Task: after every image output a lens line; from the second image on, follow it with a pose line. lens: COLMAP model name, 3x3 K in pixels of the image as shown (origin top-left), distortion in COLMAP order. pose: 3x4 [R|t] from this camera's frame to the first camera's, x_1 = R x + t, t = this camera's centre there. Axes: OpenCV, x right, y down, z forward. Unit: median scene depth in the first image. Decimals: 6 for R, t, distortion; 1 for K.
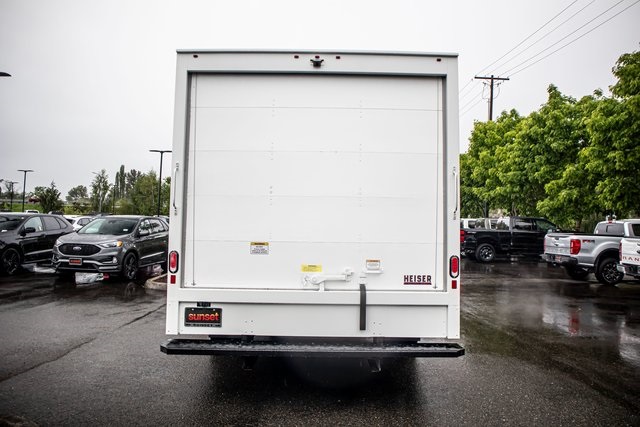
lens RADIAL K [[479.9, 0, 318.3], [0, 479.9, 217.9], [0, 0, 1]] dist [-0.044499, 0.004779]
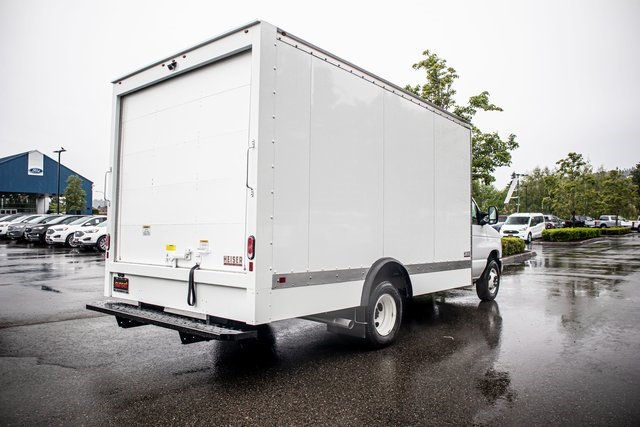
lens RADIAL K [[479.9, 0, 318.6], [0, 479.9, 210.8], [0, 0, 1]] dist [-0.044499, 0.004779]
pose [[0.762163, -0.040198, -0.646136, 0.981174], [0.030938, 0.999192, -0.025668, 0.058076], [0.646646, -0.000427, 0.762790, 0.367049]]
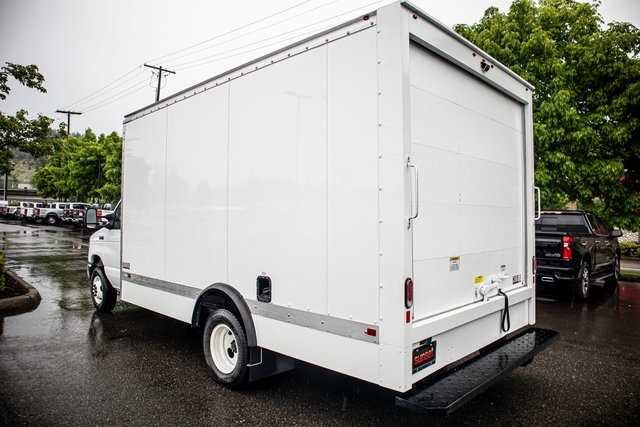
lens RADIAL K [[447.4, 0, 323.6], [0, 447.4, 213.7], [0, 0, 1]] dist [-0.068906, 0.023129]
pose [[0.684515, -0.004209, 0.728987, -0.879053], [-0.018386, 0.999566, 0.023036, -0.042248], [-0.728767, -0.029172, 0.684140, 0.620769]]
